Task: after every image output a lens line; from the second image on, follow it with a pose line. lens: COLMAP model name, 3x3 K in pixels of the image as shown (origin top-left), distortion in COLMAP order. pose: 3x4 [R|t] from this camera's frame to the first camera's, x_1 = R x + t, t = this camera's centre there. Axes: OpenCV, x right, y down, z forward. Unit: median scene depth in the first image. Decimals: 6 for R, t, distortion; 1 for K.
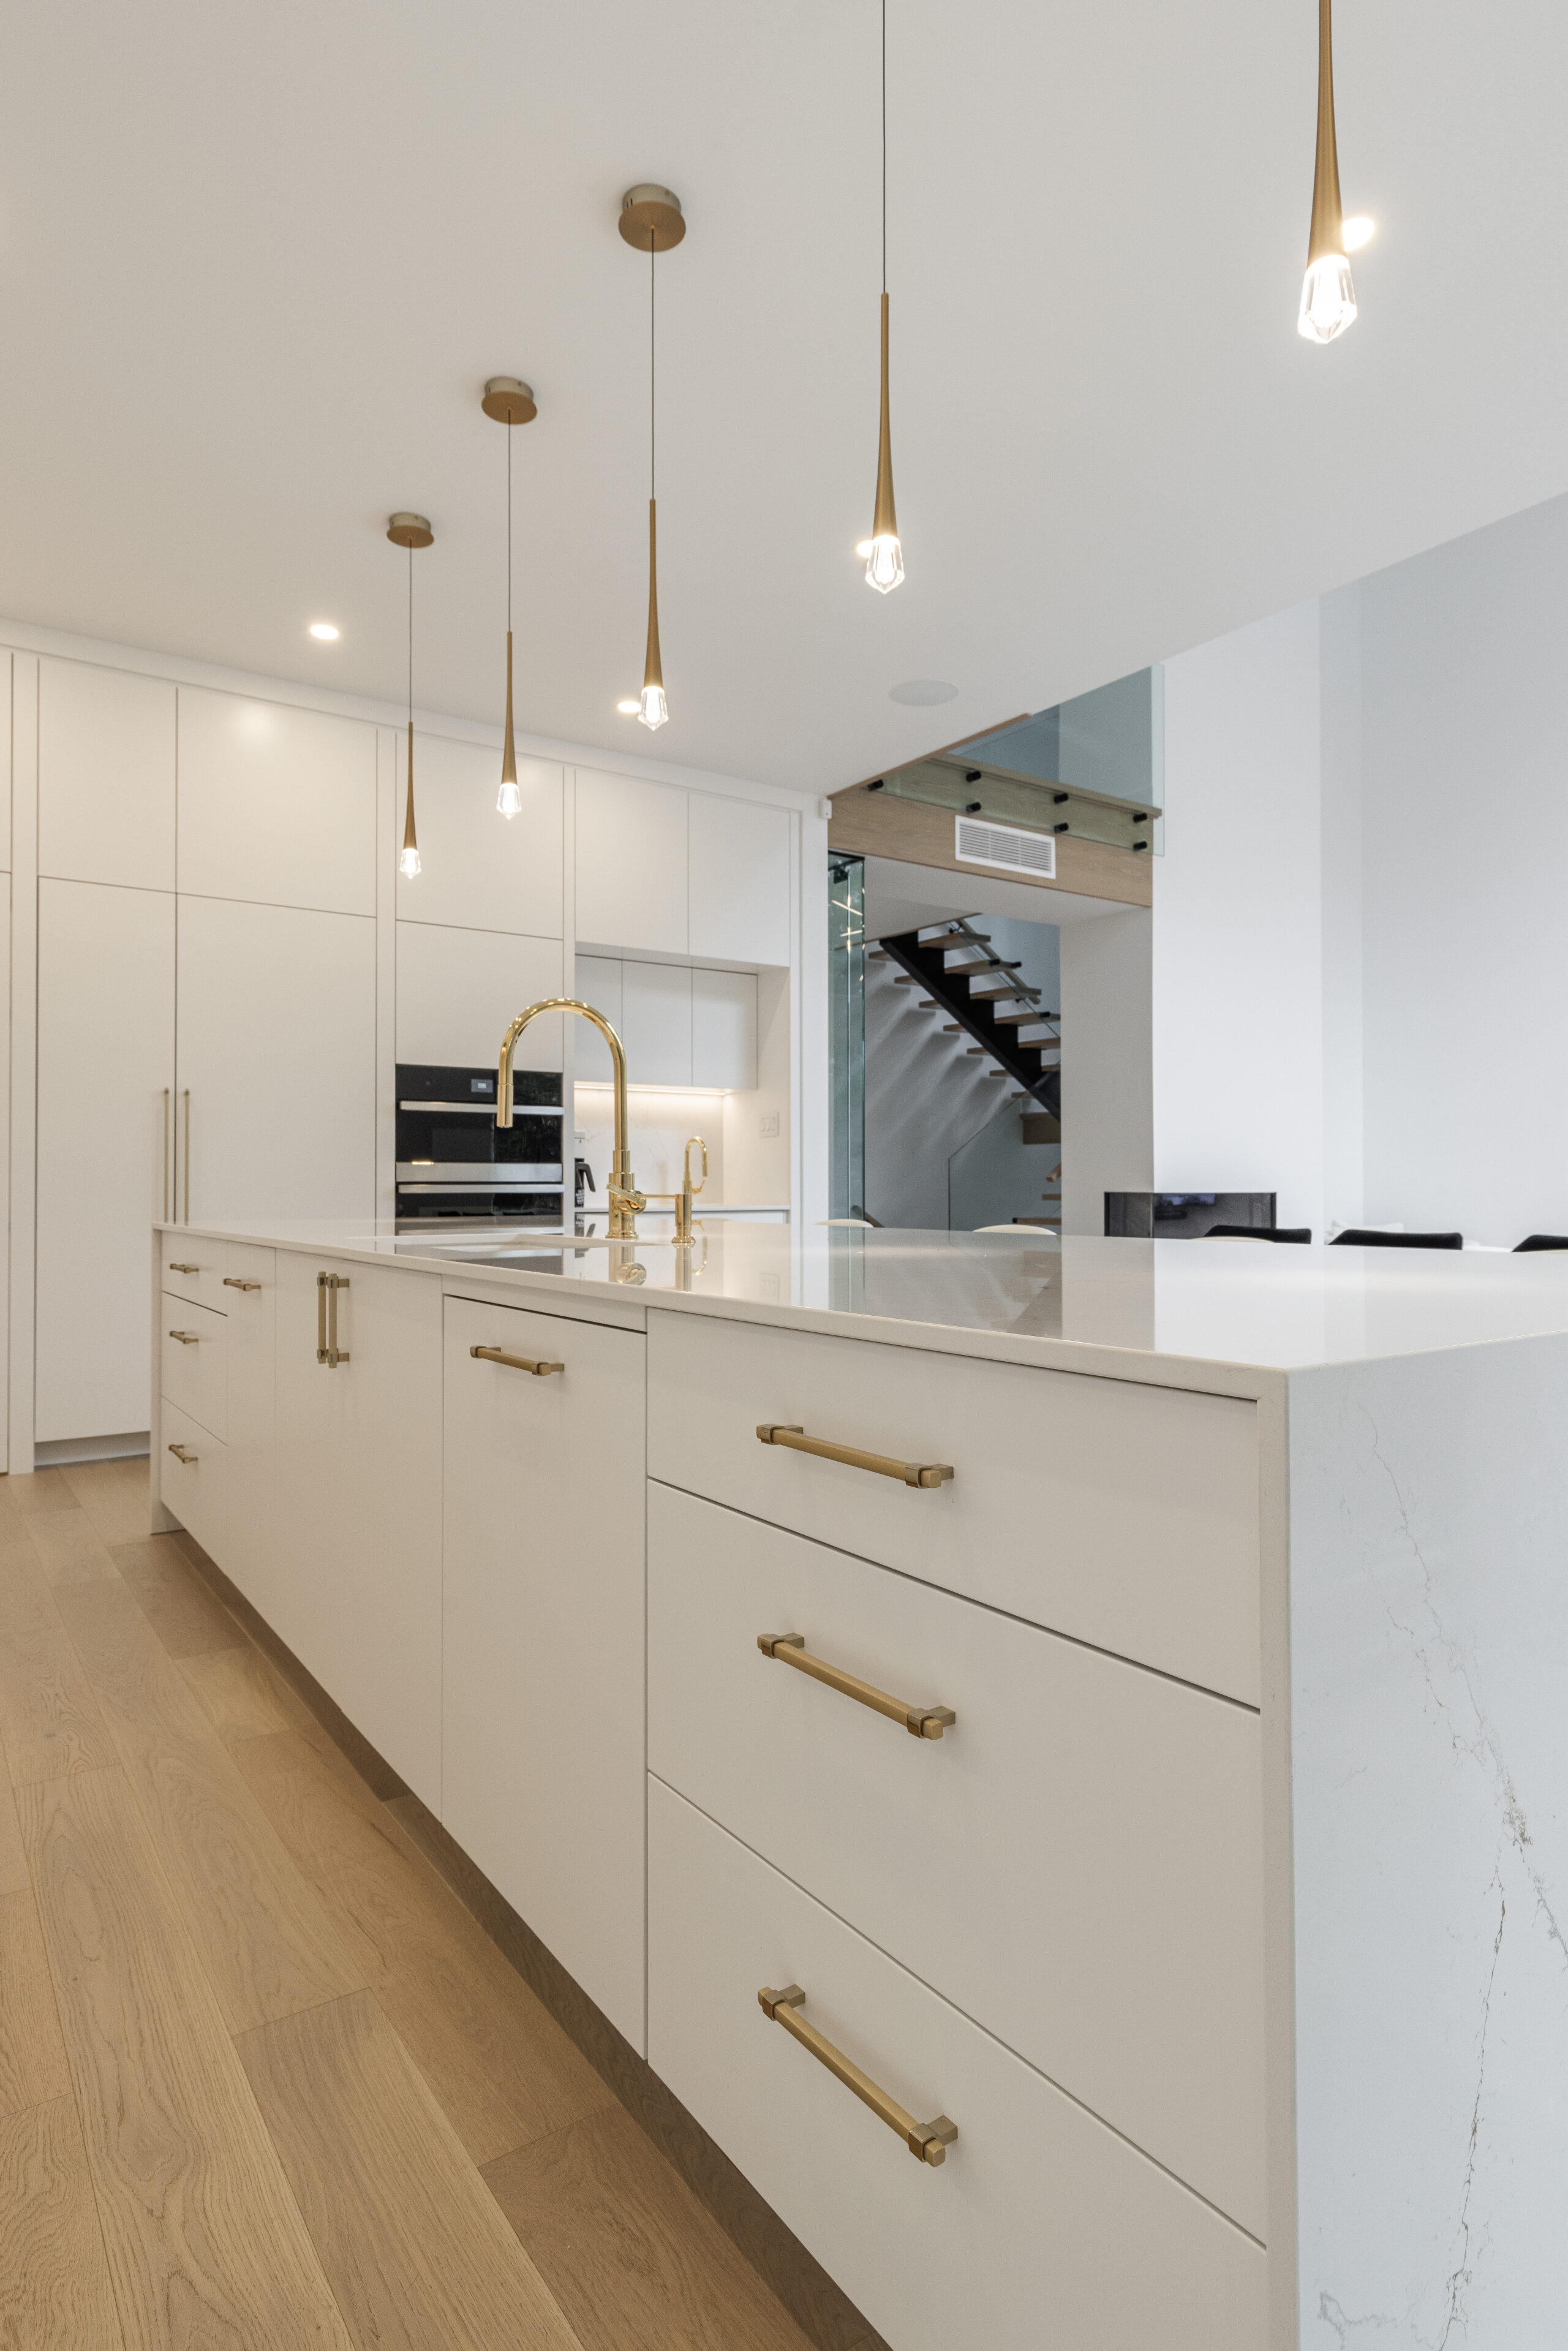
lens RADIAL K [[1271.4, 0, 782.2], [0, 1271.4, 1173.7], [0, 0, 1]] dist [0.004306, -0.000172]
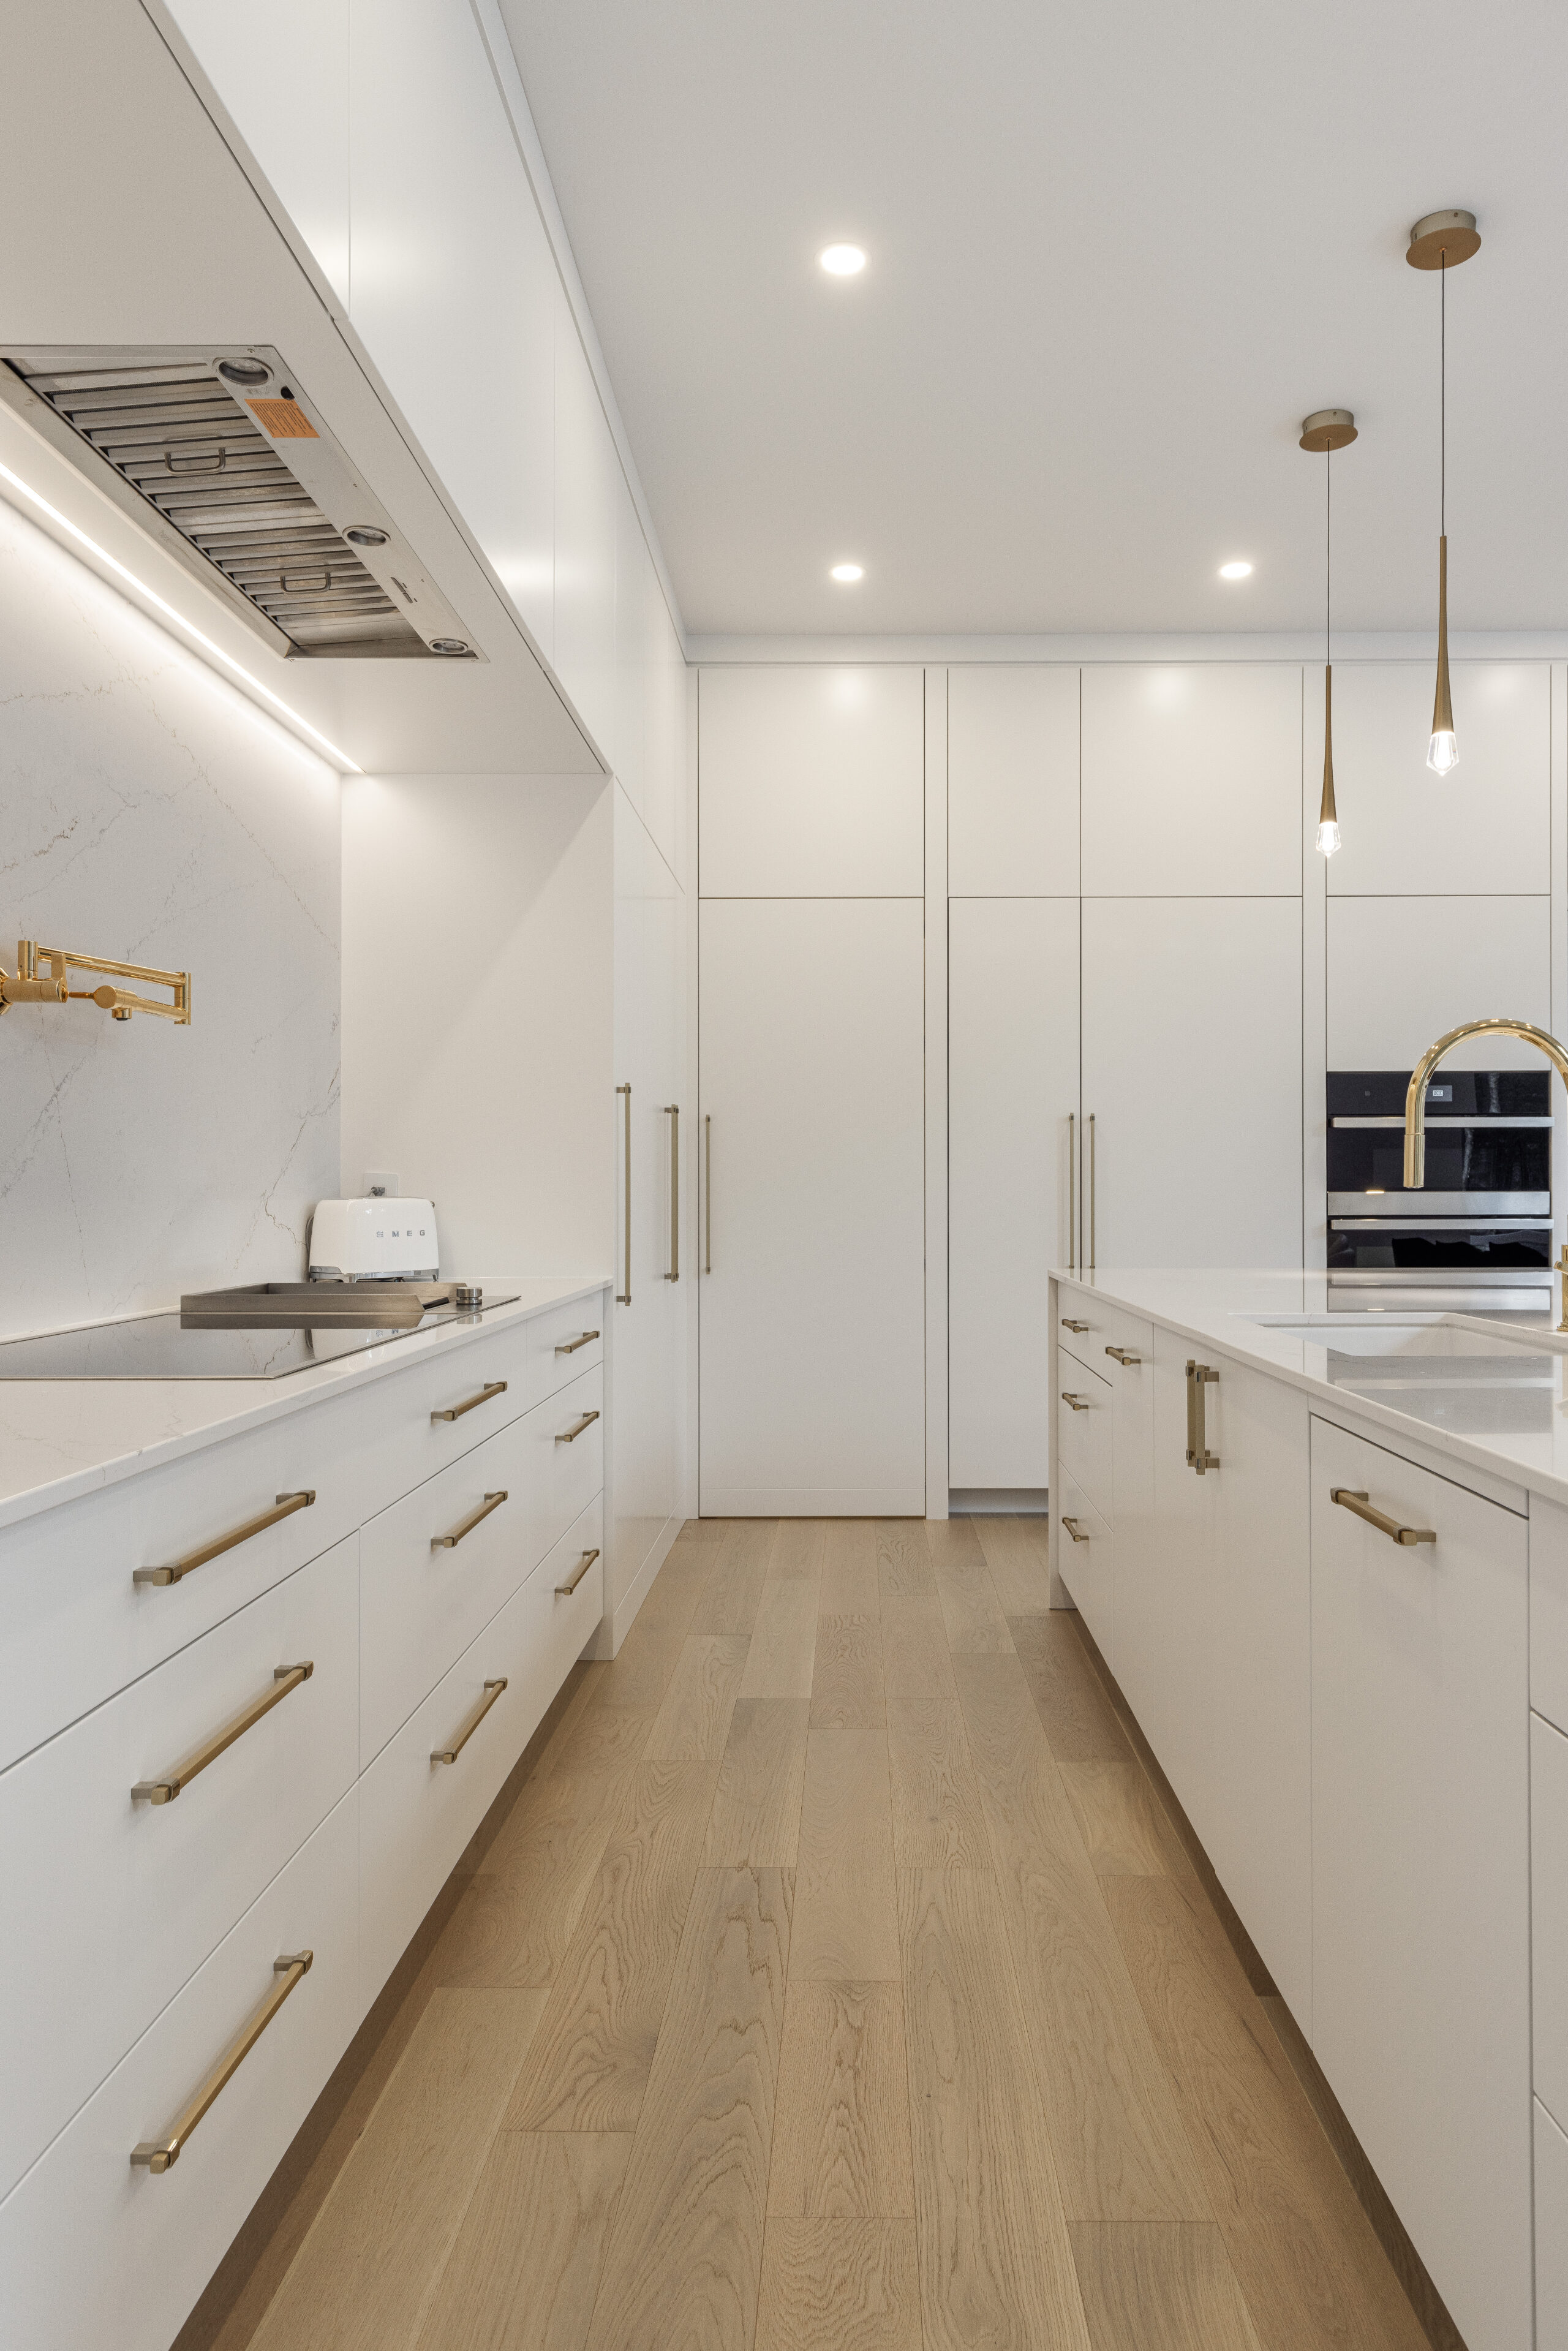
lens RADIAL K [[1562.9, 0, 845.2], [0, 1562.9, 1185.0], [0, 0, 1]] dist [0.025536, -0.002248]
pose [[0.814676, -0.001182, -0.579916, 0.045501], [0.006972, 0.999946, 0.007756, -0.036522], [0.579875, -0.010361, 0.814640, -0.006231]]
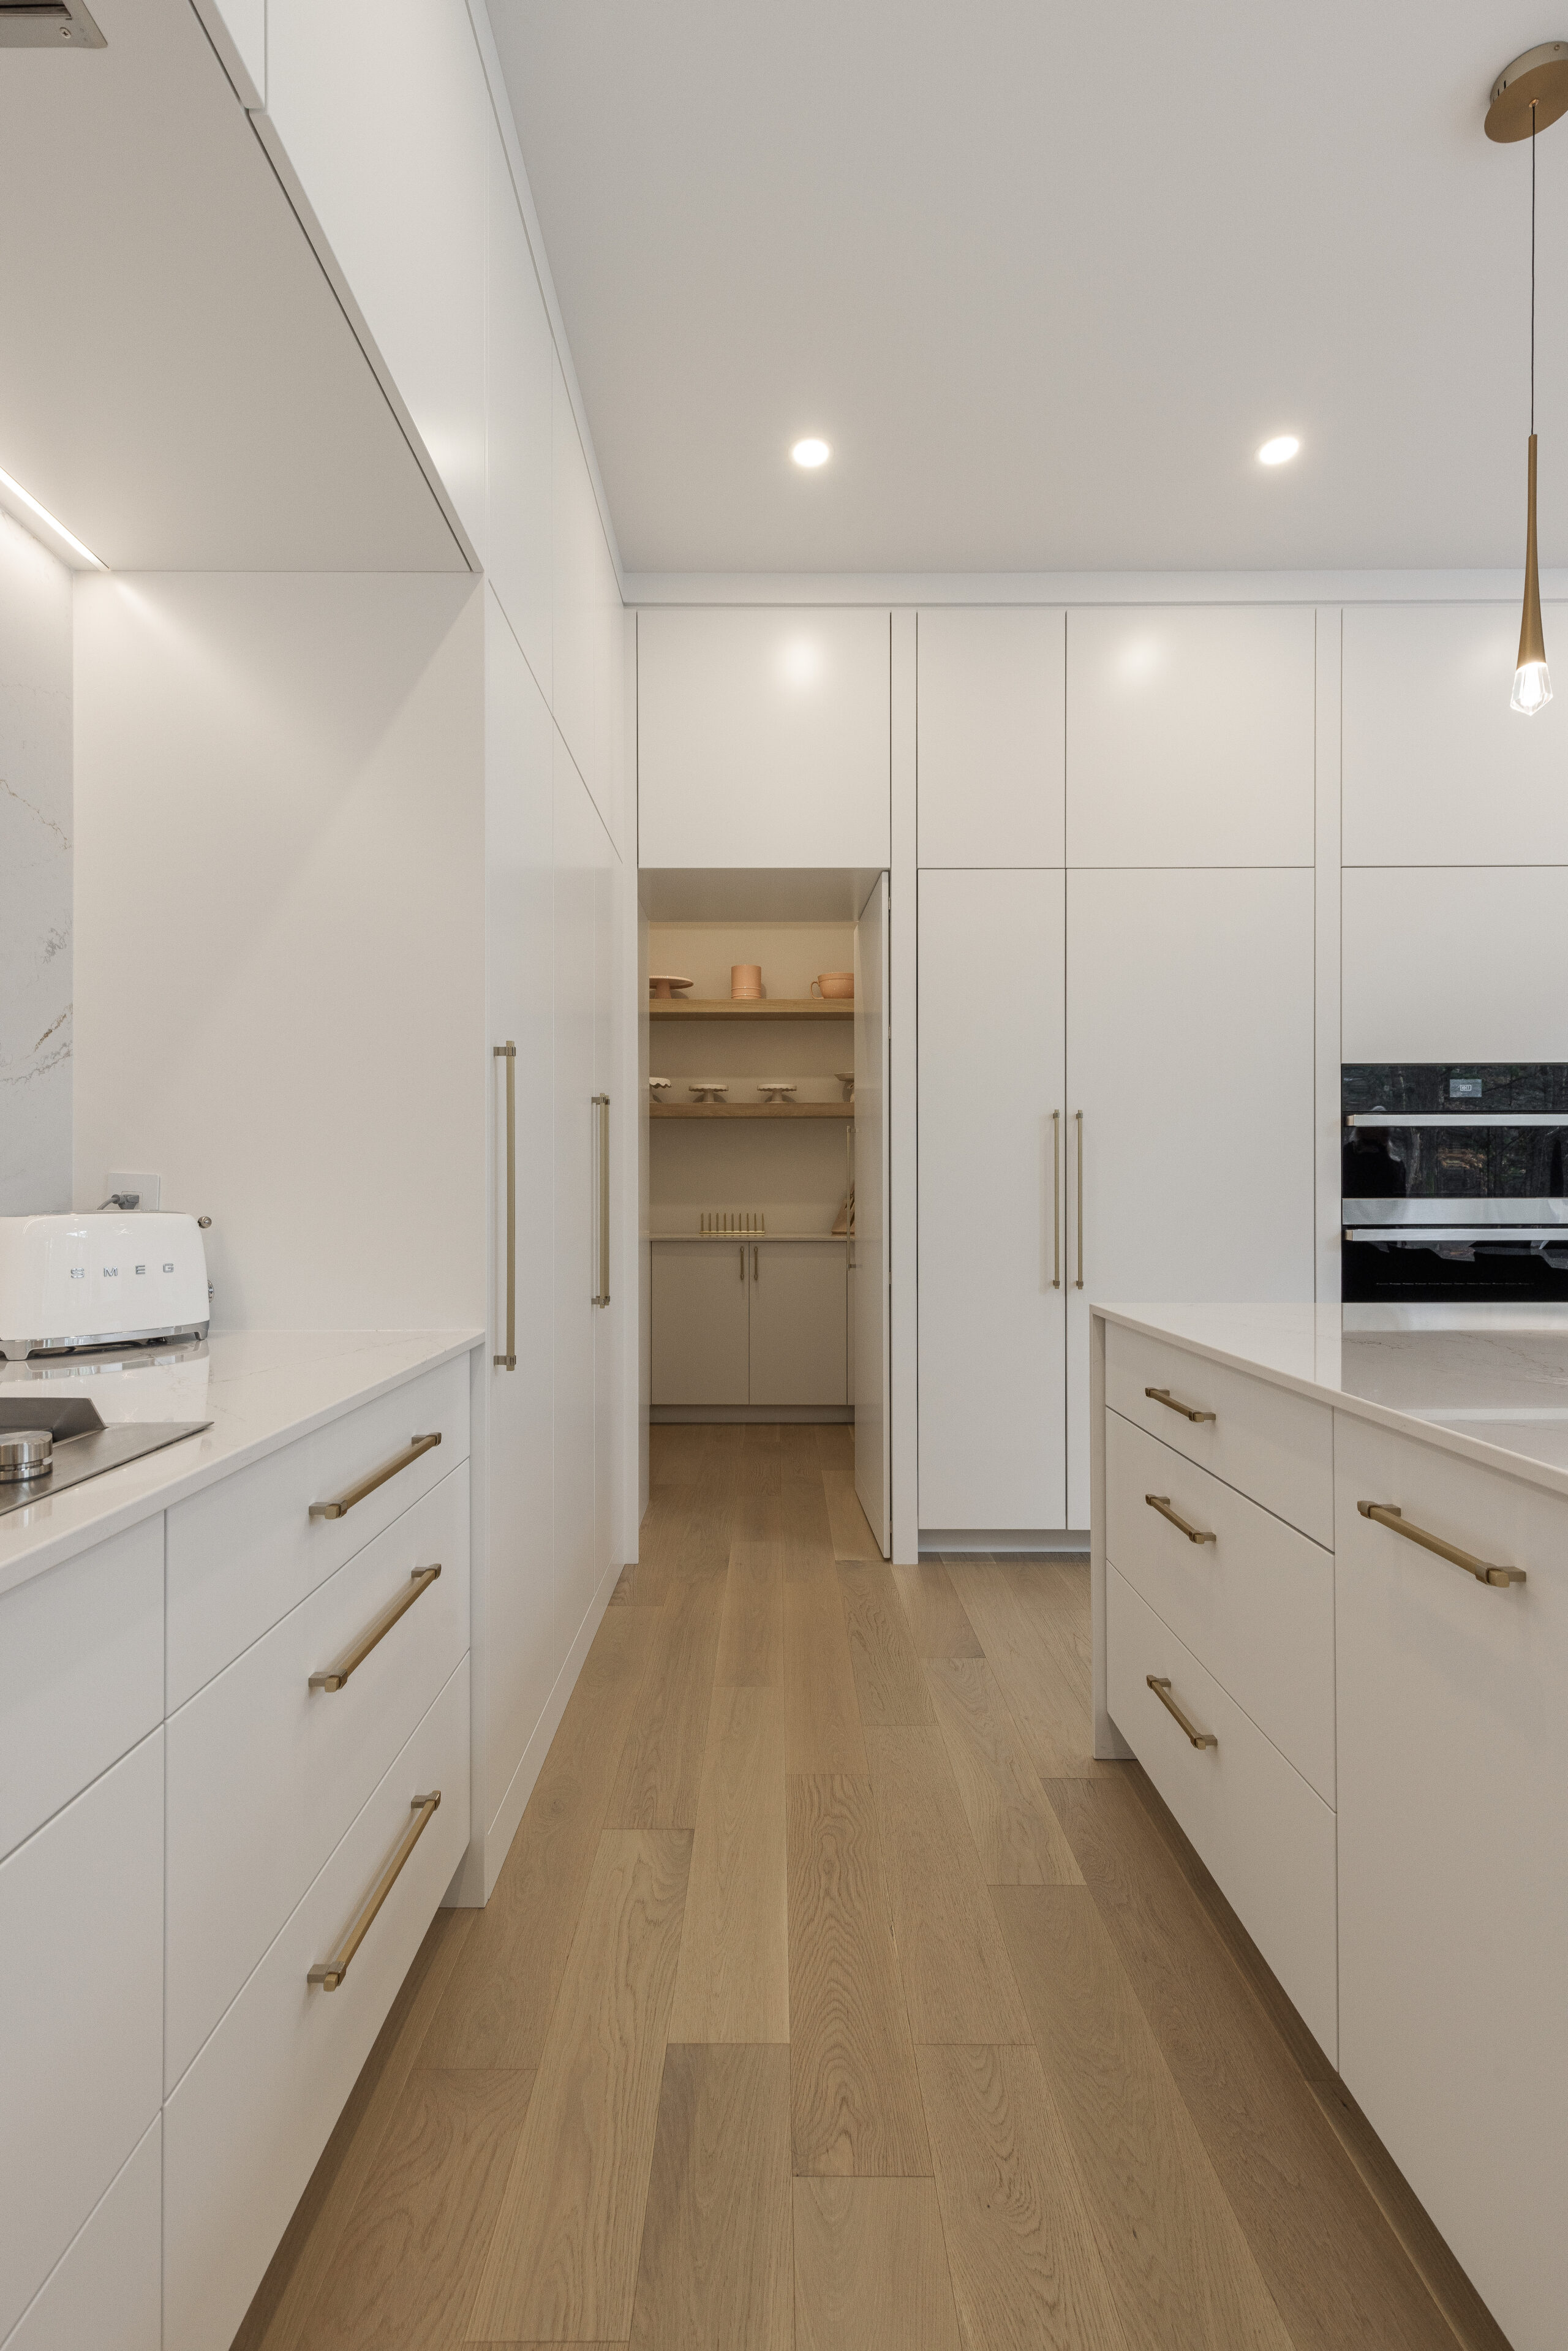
lens RADIAL K [[1066.9, 0, 755.7], [0, 1066.9, 1197.4], [0, 0, 1]] dist [0.001289, -0.001209]
pose [[0.808174, 0.003405, -0.588935, -0.335458], [0.007181, 0.999852, 0.015634, -0.033532], [0.588901, -0.016863, 0.808029, 0.474893]]
